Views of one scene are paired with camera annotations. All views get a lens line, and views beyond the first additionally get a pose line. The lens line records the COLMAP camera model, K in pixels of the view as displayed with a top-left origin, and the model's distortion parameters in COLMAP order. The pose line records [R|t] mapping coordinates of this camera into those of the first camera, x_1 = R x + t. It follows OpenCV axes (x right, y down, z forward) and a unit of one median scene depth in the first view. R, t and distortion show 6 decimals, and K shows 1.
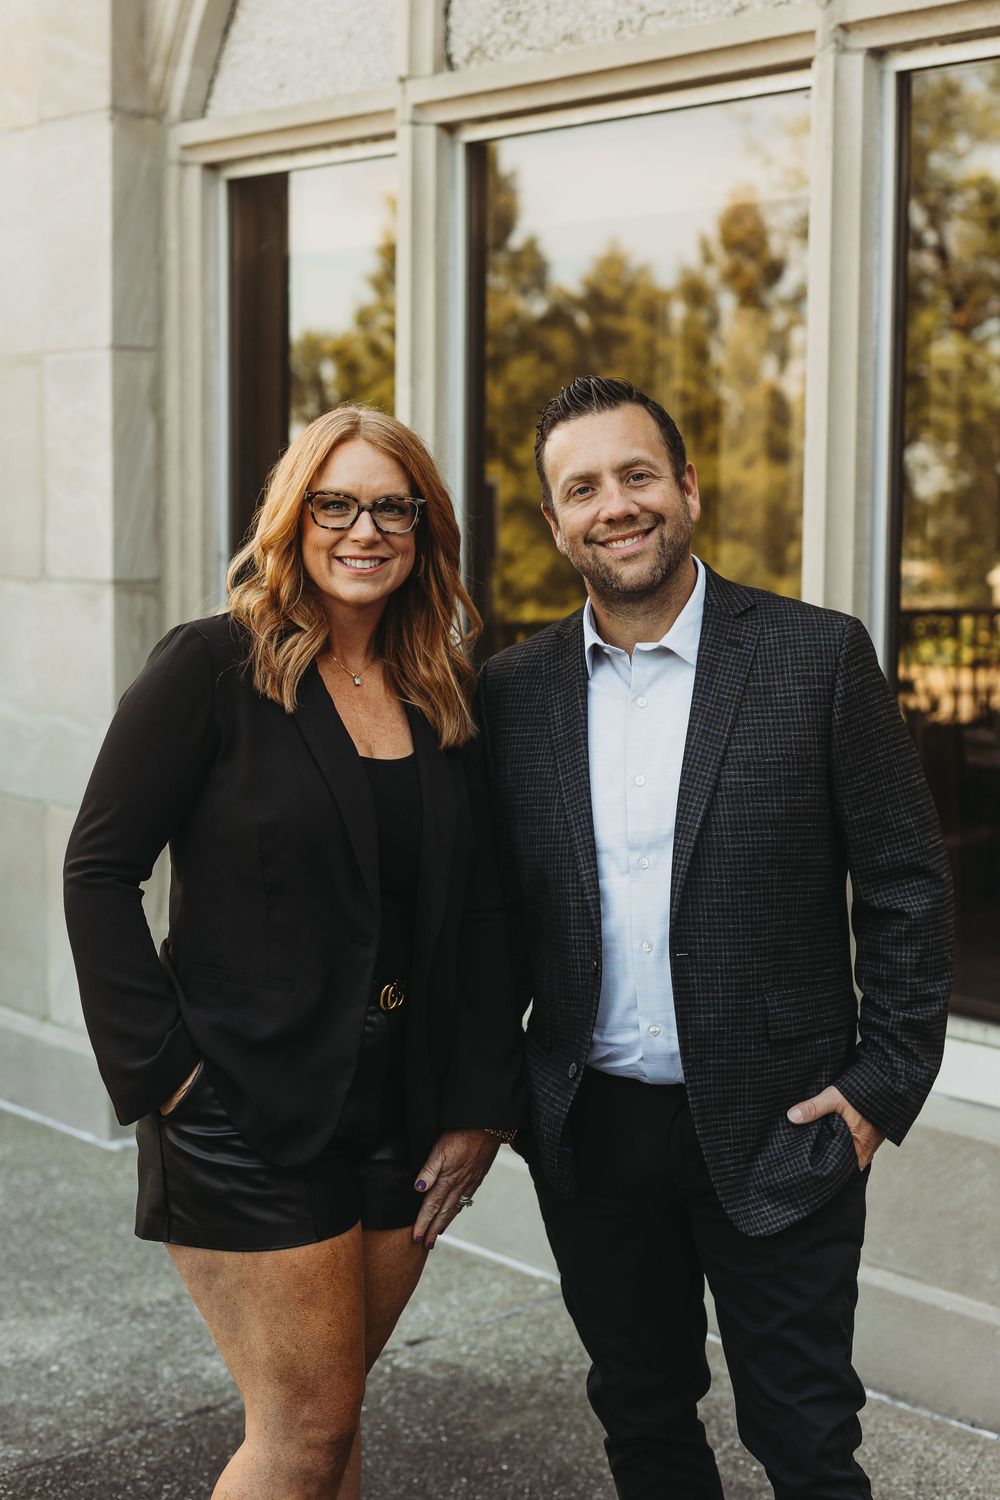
lens RADIAL K [[2189.7, 0, 501.0], [0, 2189.7, 670.4], [0, 0, 1]] dist [-0.003043, -0.014334]
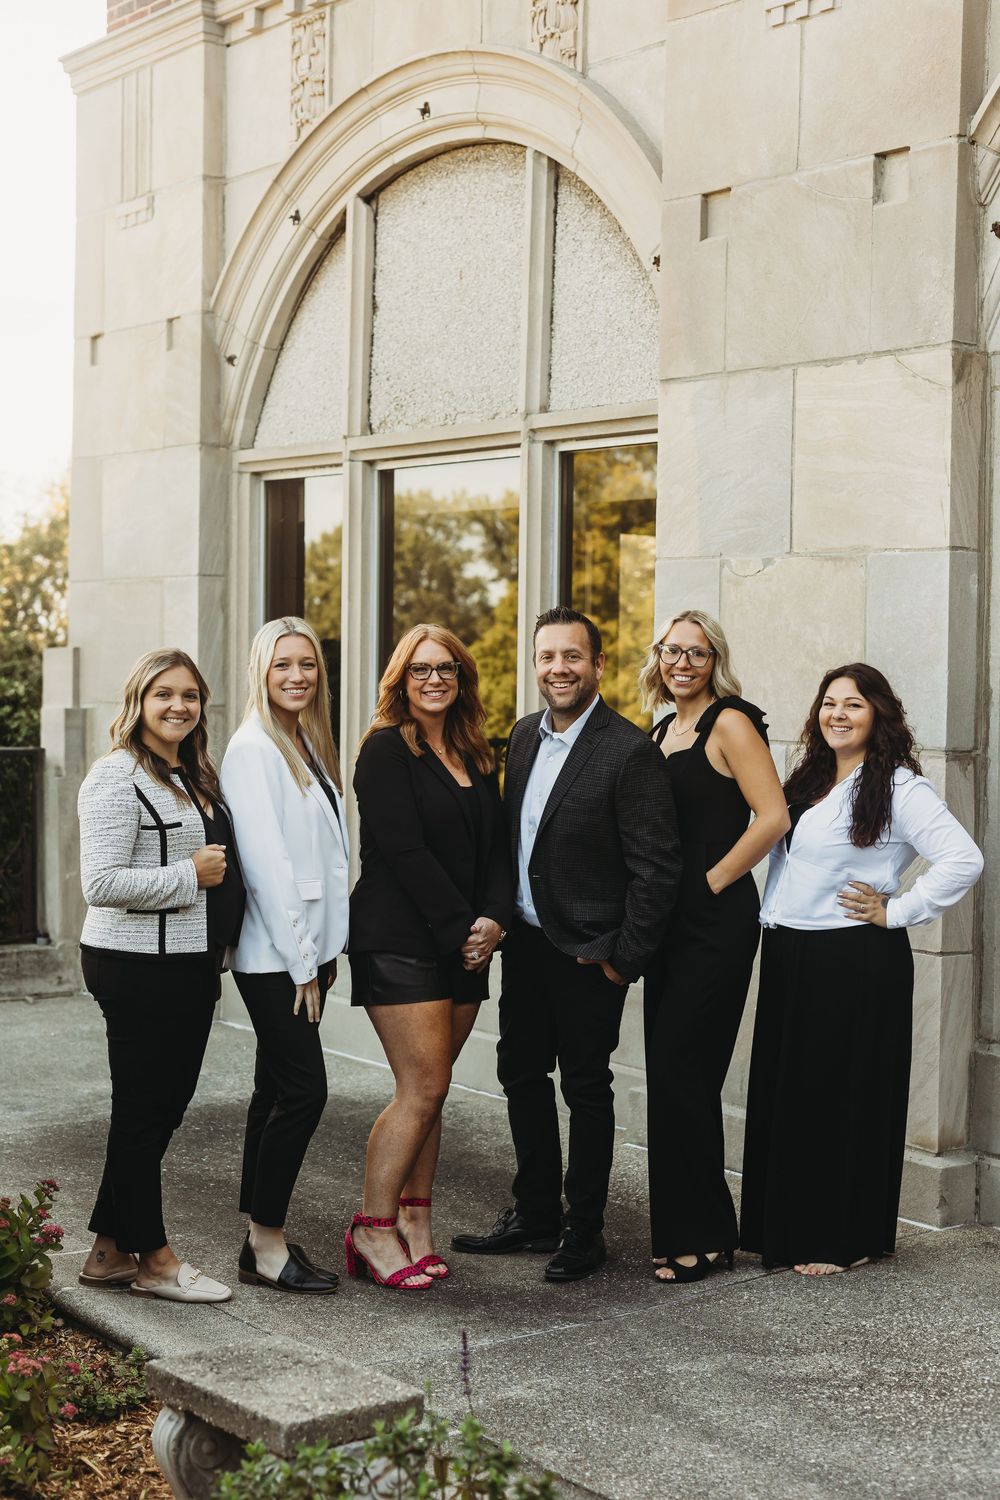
lens RADIAL K [[2189.9, 0, 493.0], [0, 2189.9, 724.0], [0, 0, 1]] dist [-0.003487, 0.007288]
pose [[0.994937, 0.006444, -0.100289, 0.245606], [-0.010979, 0.998939, -0.044735, 0.052243], [0.099895, 0.045610, 0.993952, -0.762270]]
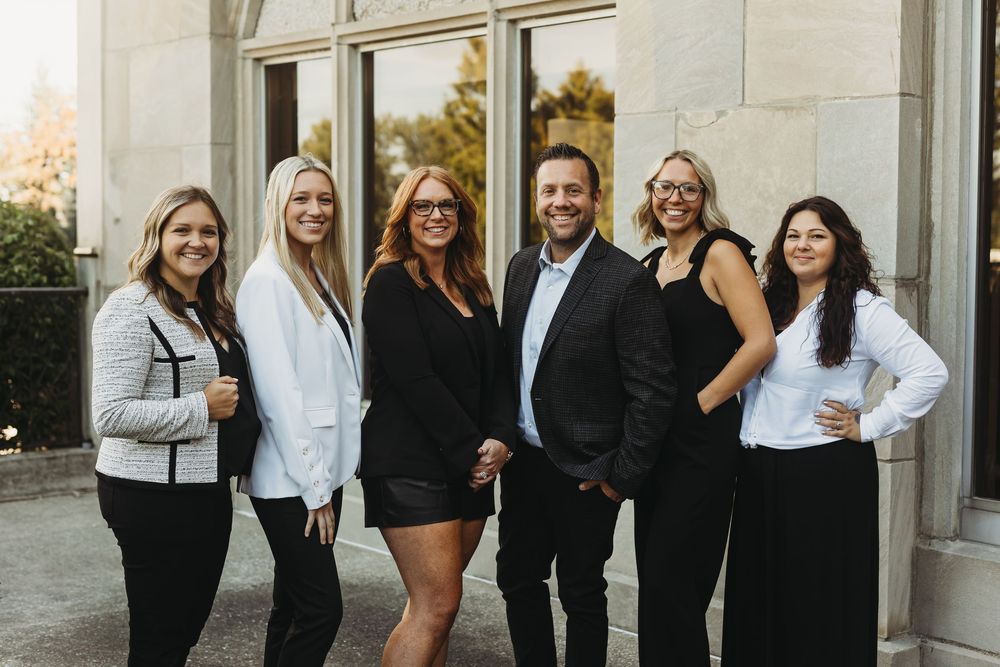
lens RADIAL K [[1459.8, 0, 507.6], [0, 1459.8, 324.2], [0, 0, 1]] dist [-0.003043, -0.014334]
pose [[0.999402, -0.002063, -0.034530, 0.167015], [0.001708, 0.999945, -0.010304, 0.046878], [0.034549, 0.010239, 0.999351, -0.435226]]
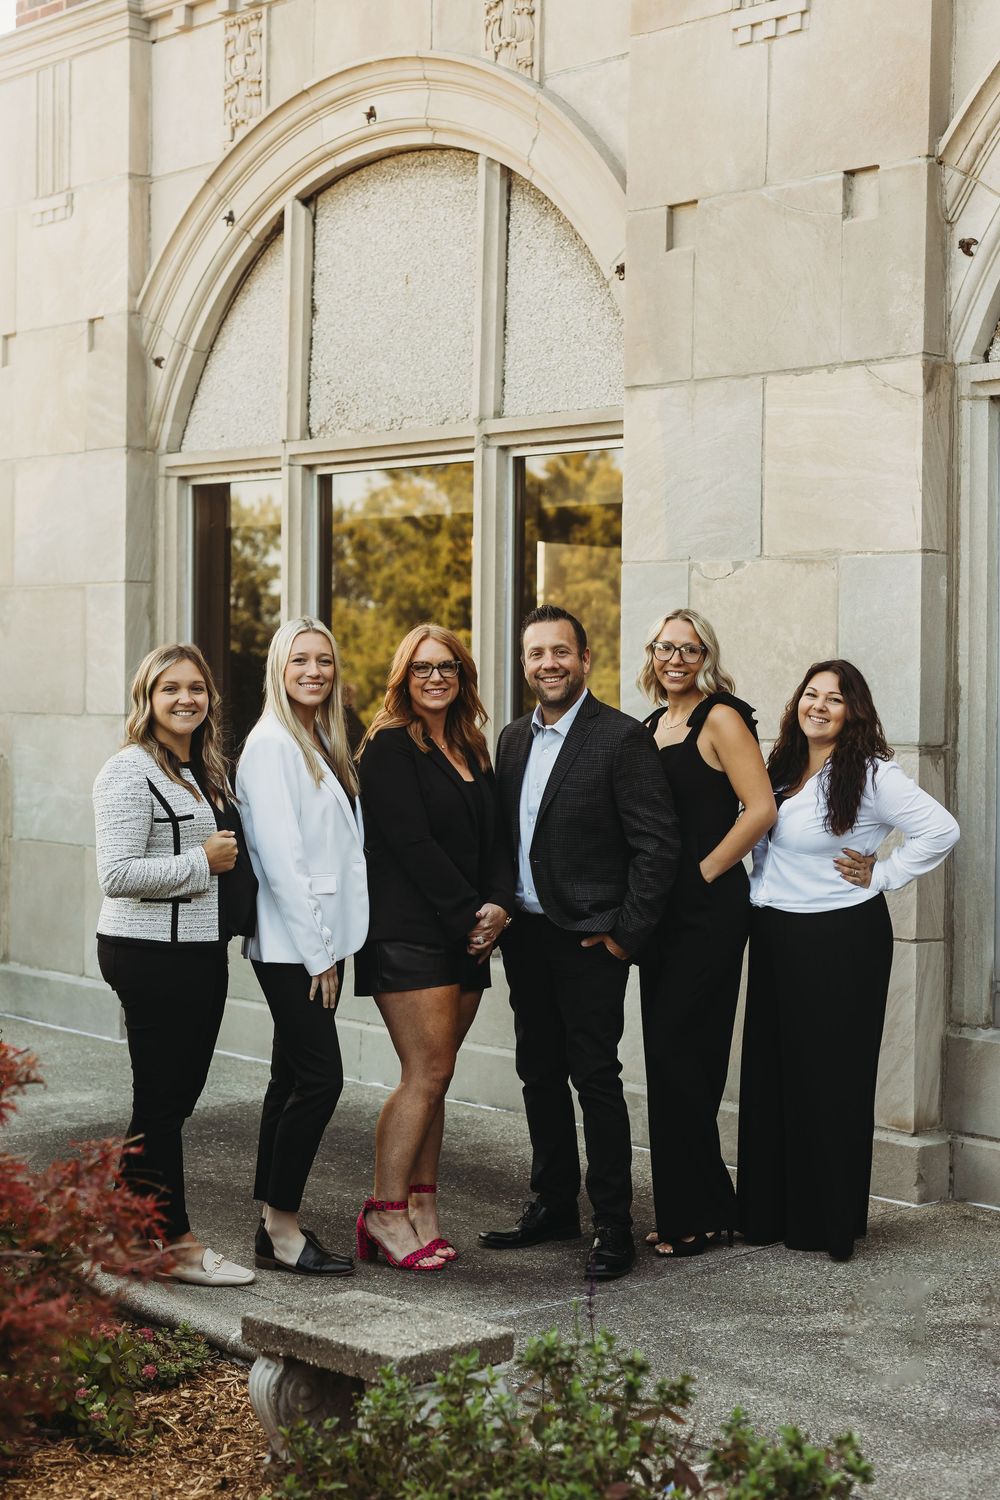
lens RADIAL K [[2359.0, 0, 526.3], [0, 2359.0, 730.8], [0, 0, 1]] dist [0.000413, -0.004901]
pose [[0.999988, 0.000073, -0.004947, 0.154325], [-0.000342, 0.998513, -0.054522, 0.075684], [0.004935, 0.054523, 0.998500, -0.889951]]
